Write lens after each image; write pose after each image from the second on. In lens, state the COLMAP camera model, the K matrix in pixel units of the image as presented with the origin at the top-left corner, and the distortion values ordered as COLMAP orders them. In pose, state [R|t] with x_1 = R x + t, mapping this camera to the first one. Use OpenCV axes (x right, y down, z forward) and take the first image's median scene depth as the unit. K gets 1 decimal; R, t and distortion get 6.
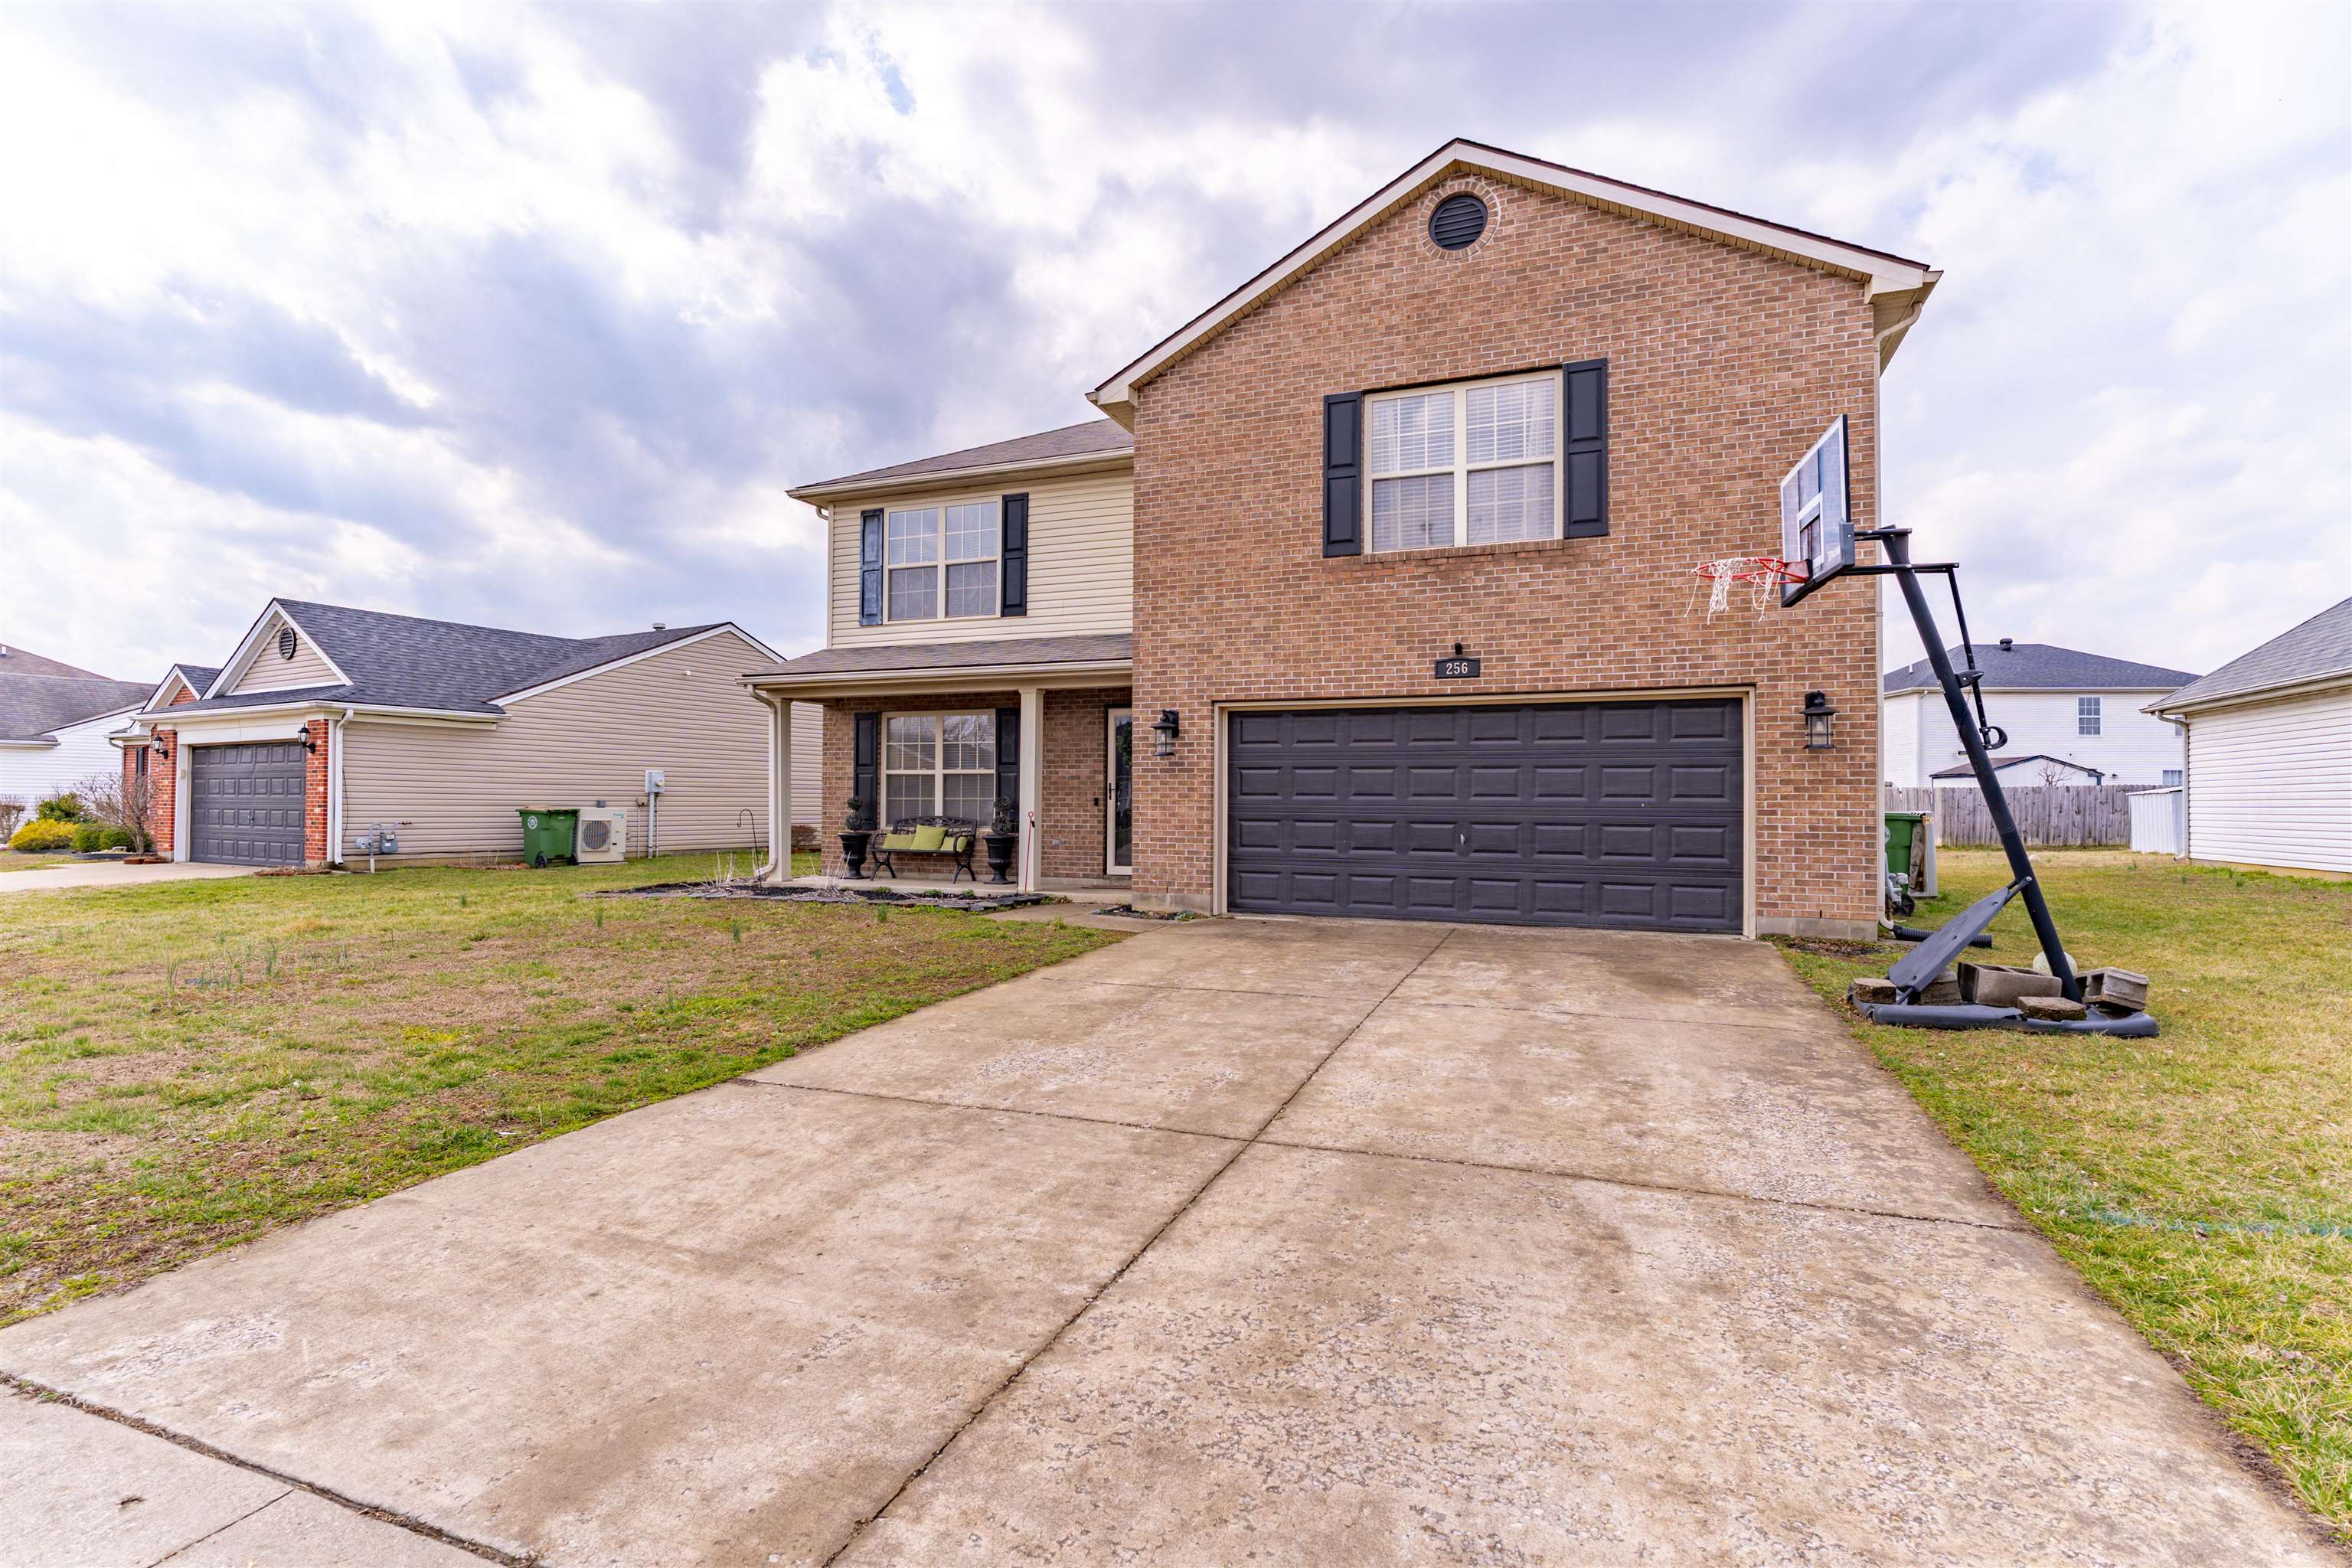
lens RADIAL K [[1132.6, 0, 1169.7], [0, 1132.6, 779.1], [0, 0, 1]] dist [0.002194, 0.001412]
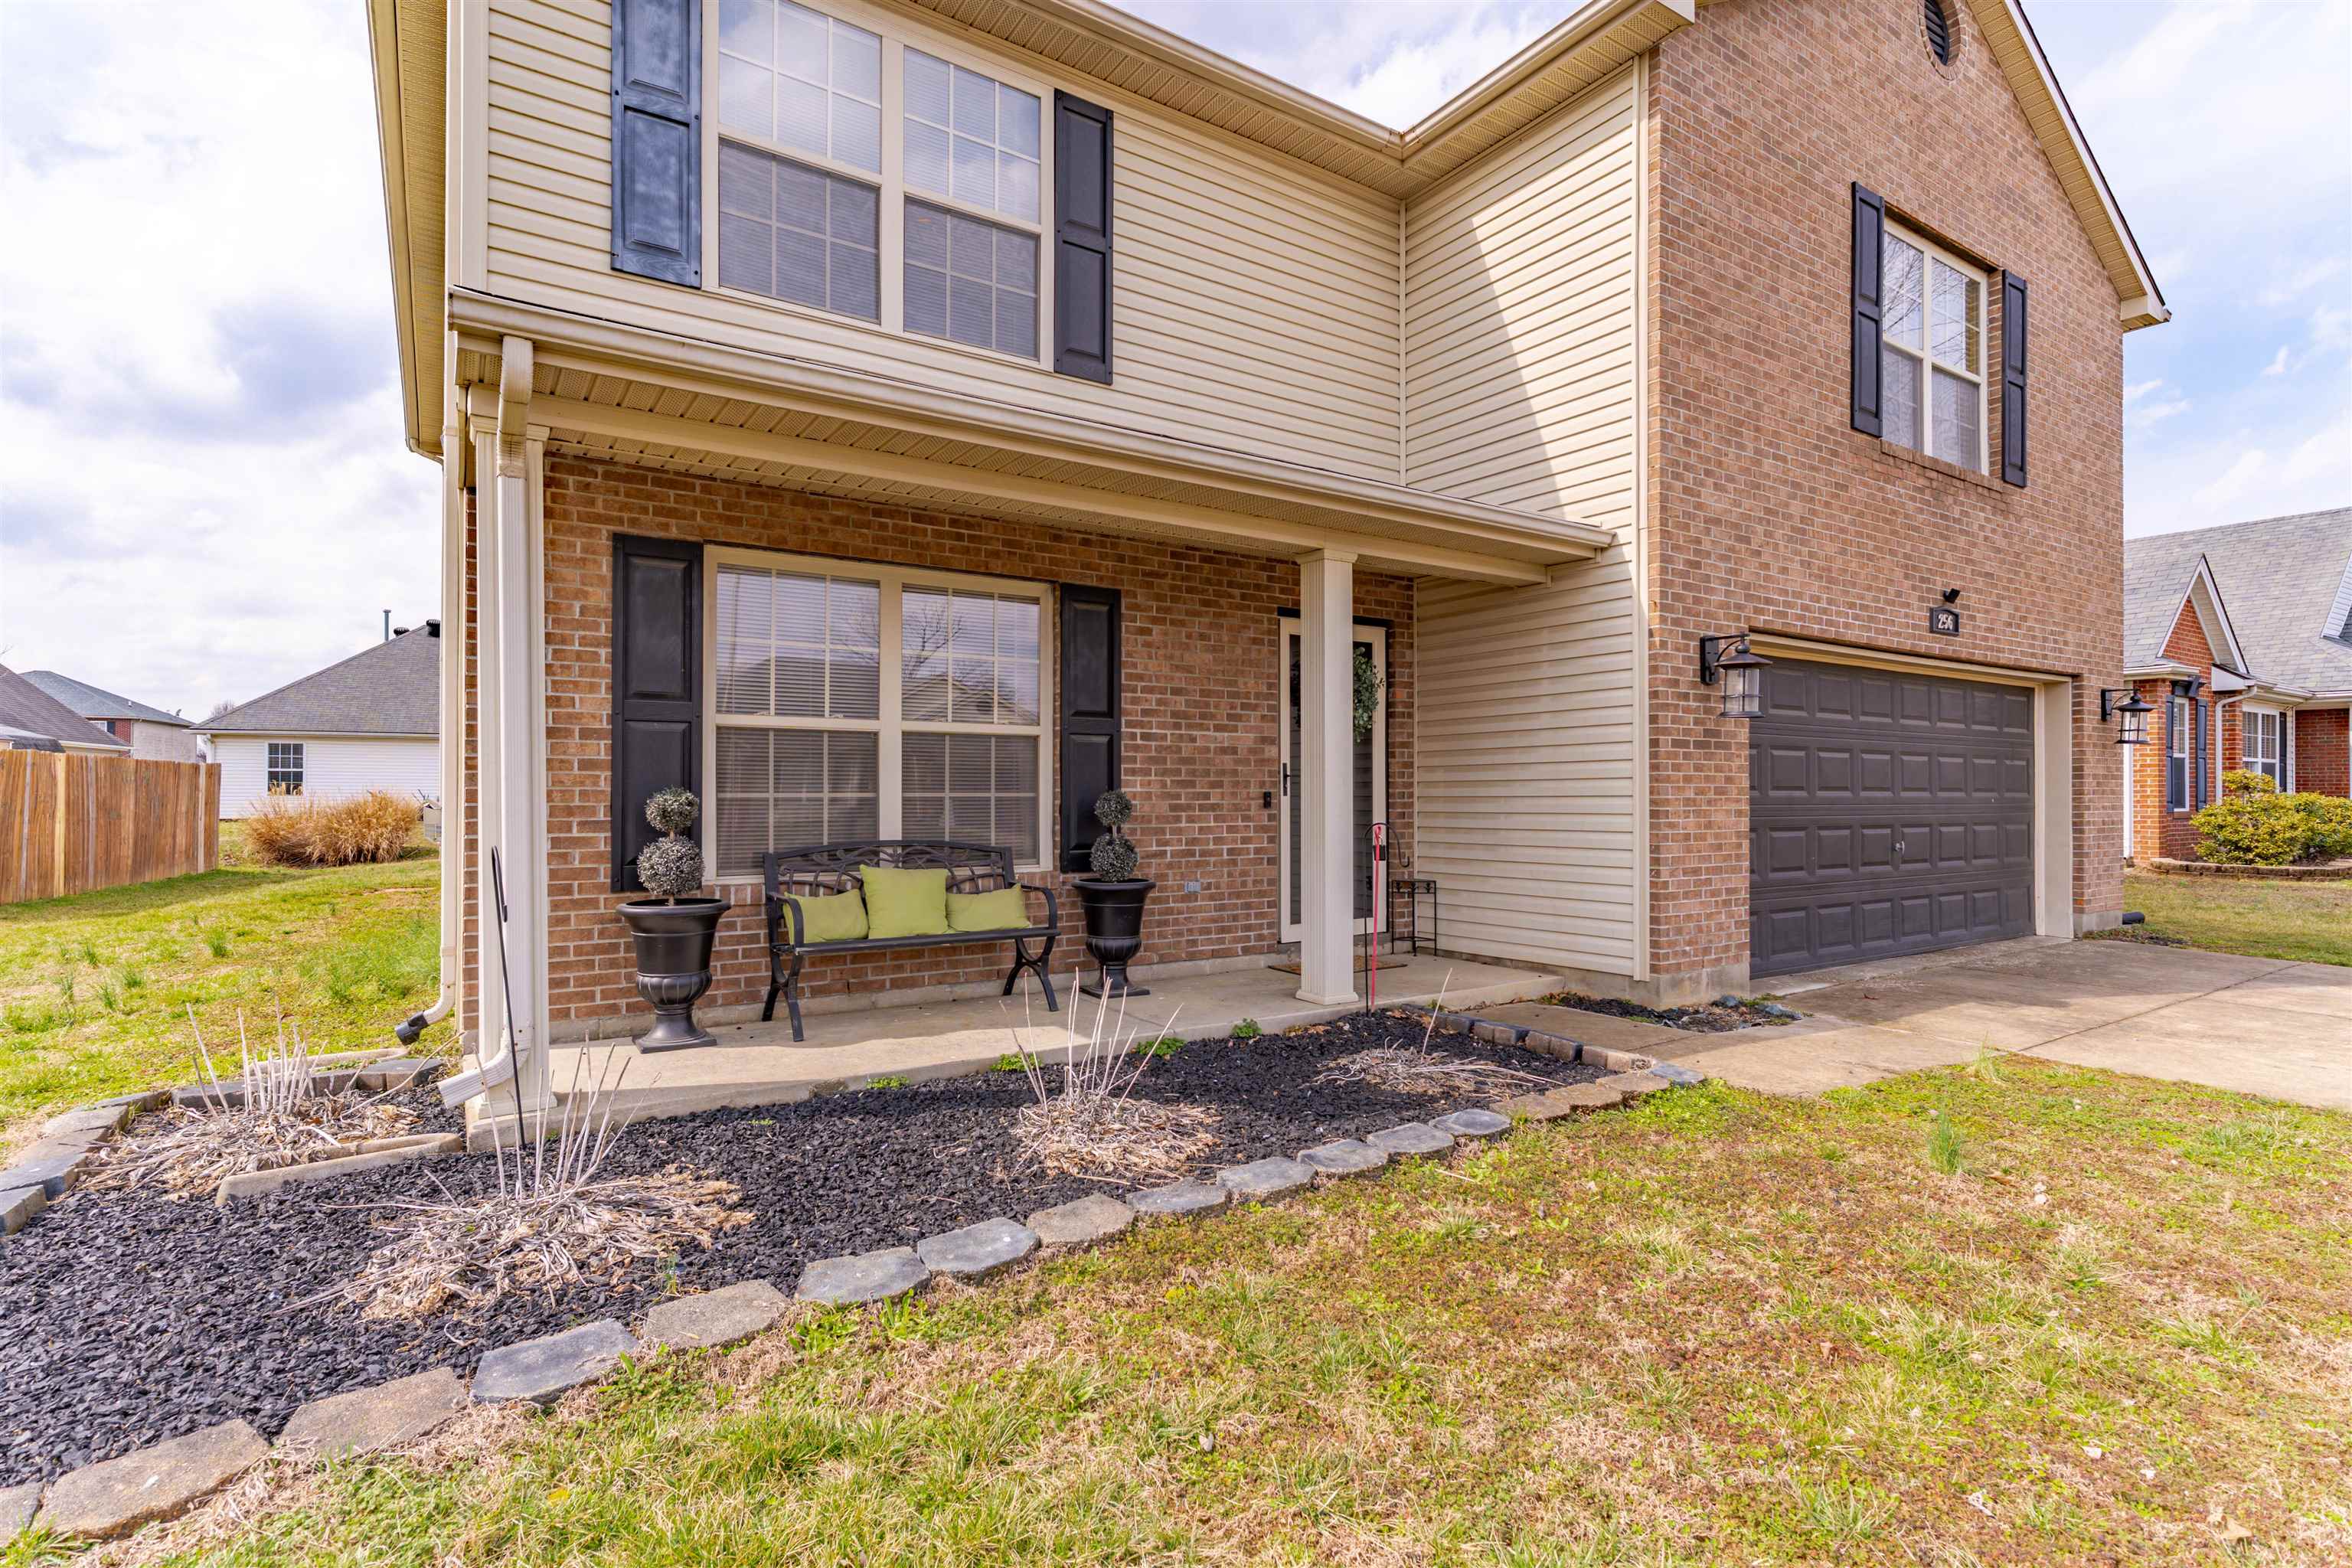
lens RADIAL K [[1132.6, 0, 1160.9], [0, 1132.6, 784.8], [0, 0, 1]] dist [0.002194, 0.001412]
pose [[0.566376, 0.000907, 0.824147, -0.639887], [-0.016606, 0.999809, 0.010311, 0.011260], [-0.823980, -0.019526, 0.566283, 0.960011]]
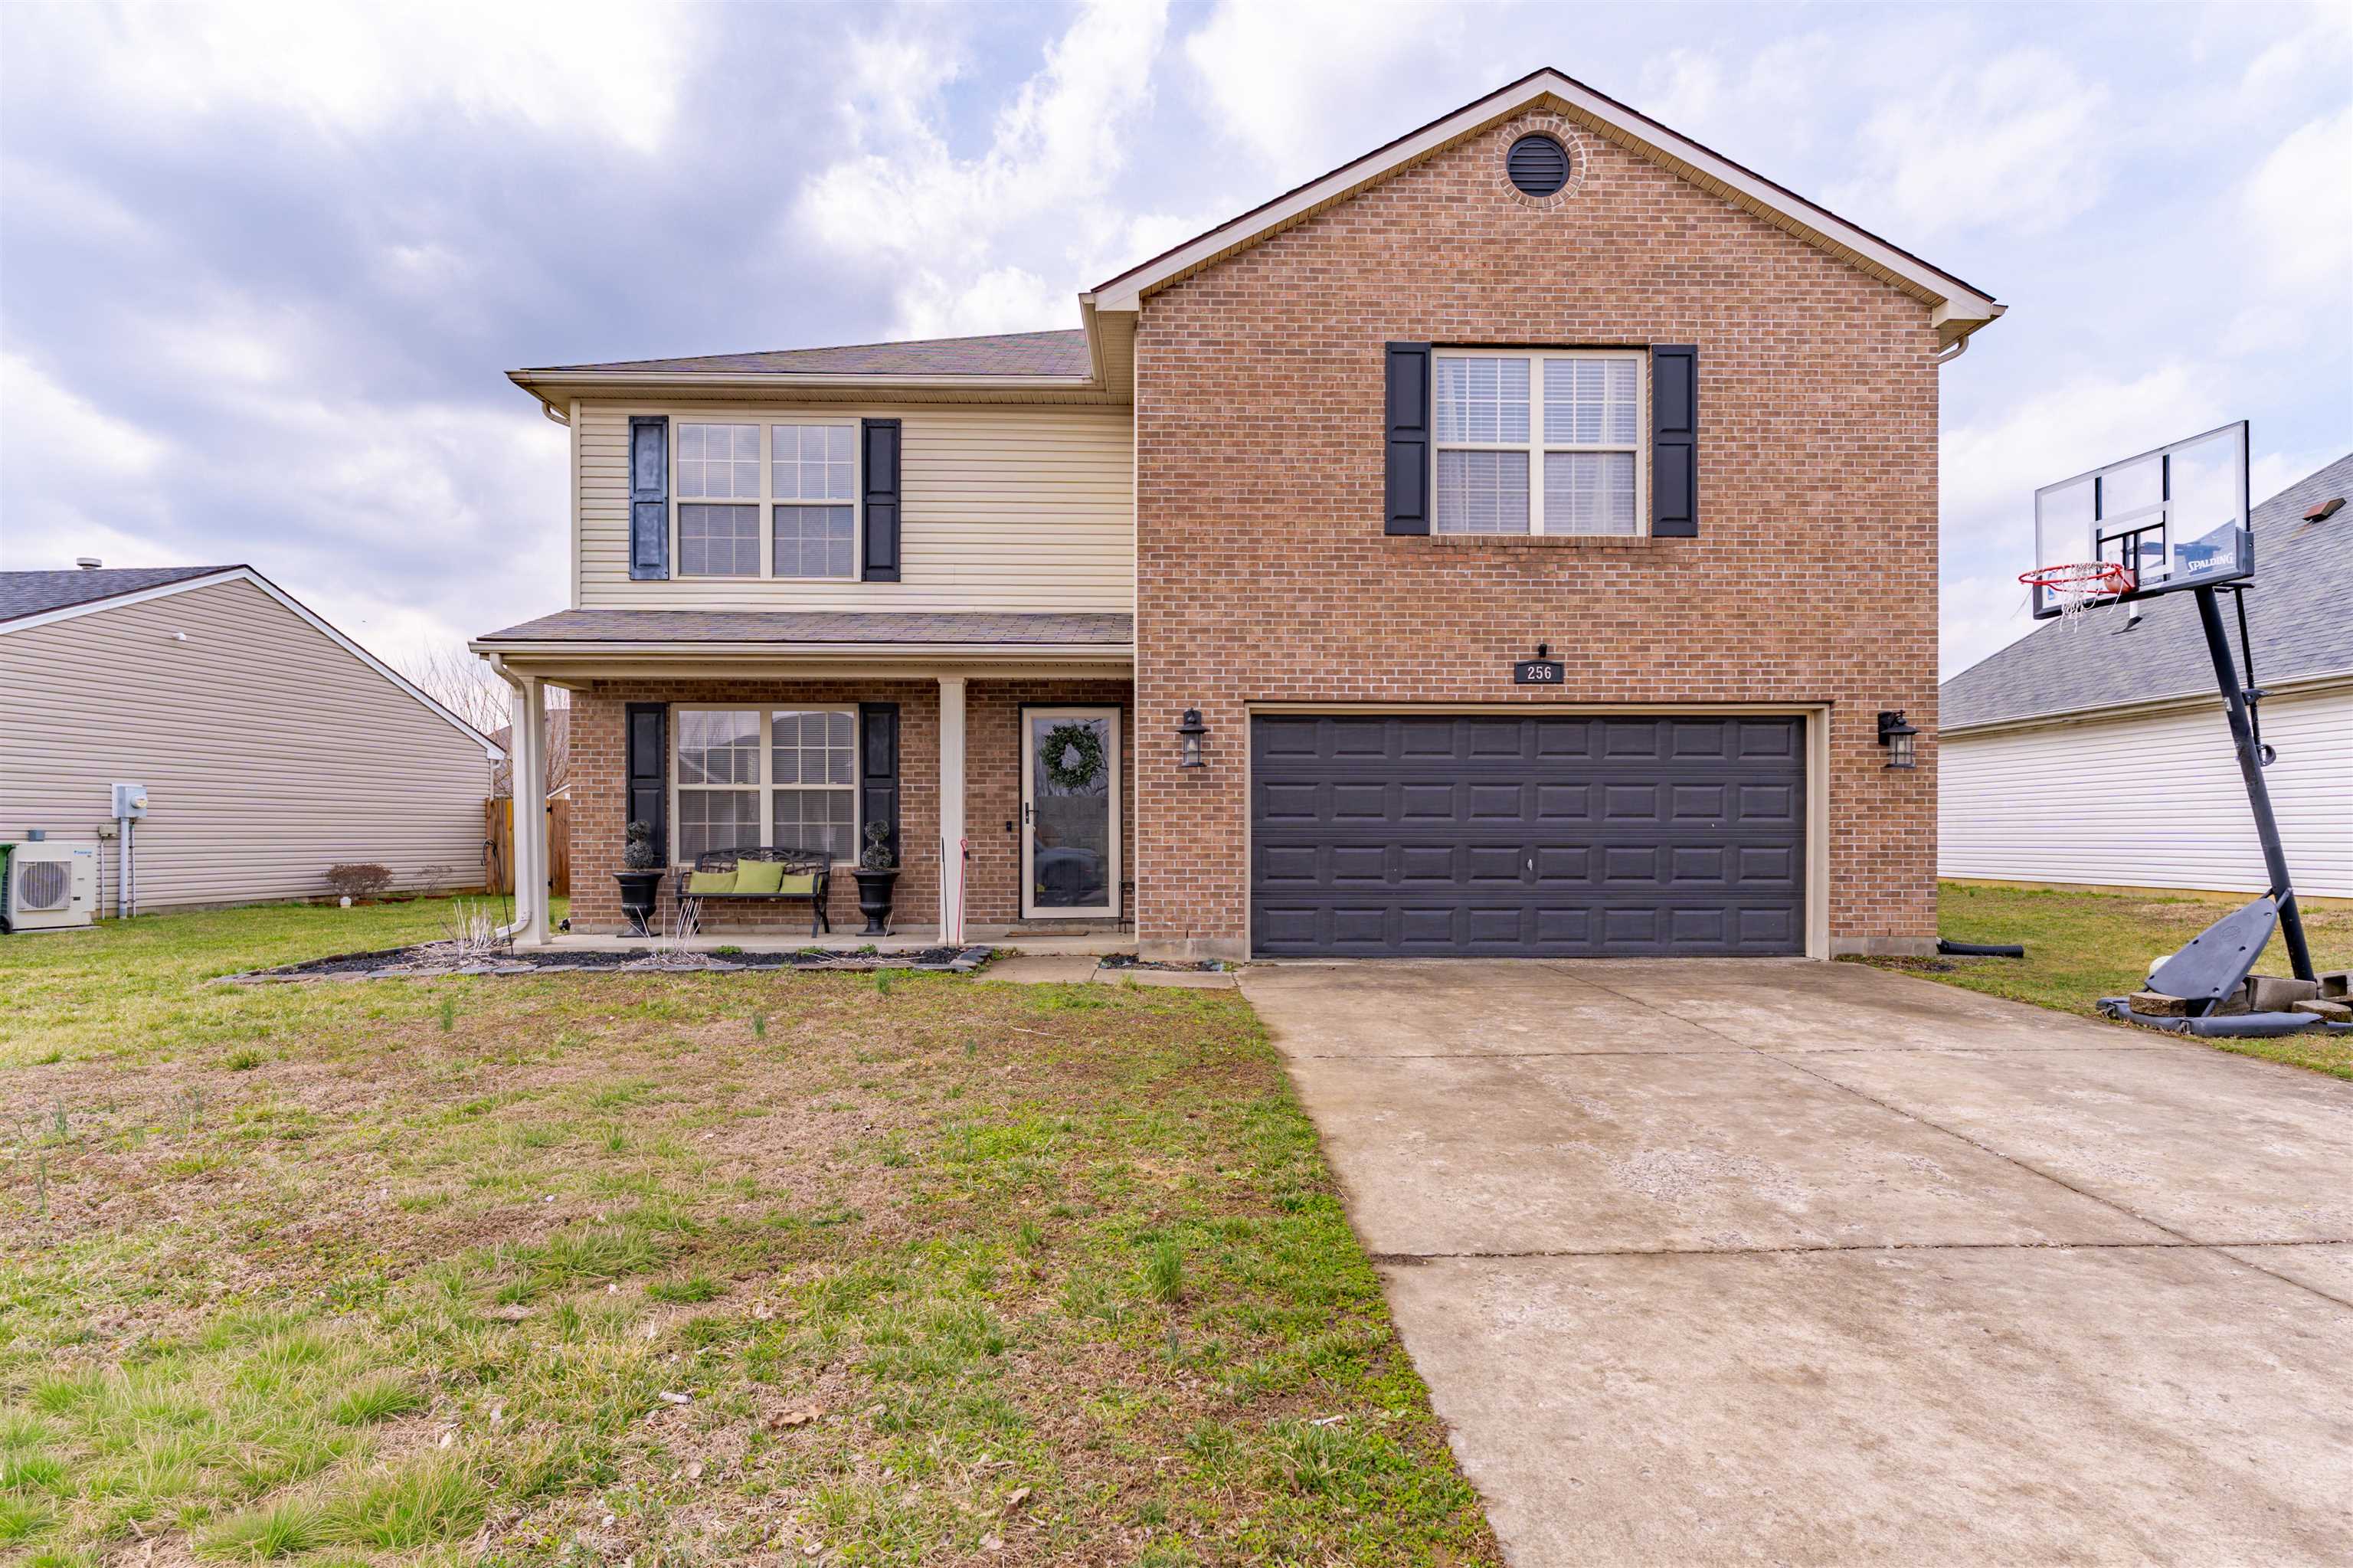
lens RADIAL K [[1237.9, 0, 1195.1], [0, 1237.9, 839.7], [0, 0, 1]] dist [-0.000070, 0.002528]
pose [[0.915565, -0.008089, 0.402088, -0.370402], [-0.002824, 0.999644, 0.026539, 0.007878], [-0.402160, -0.025434, 0.915216, 0.206700]]
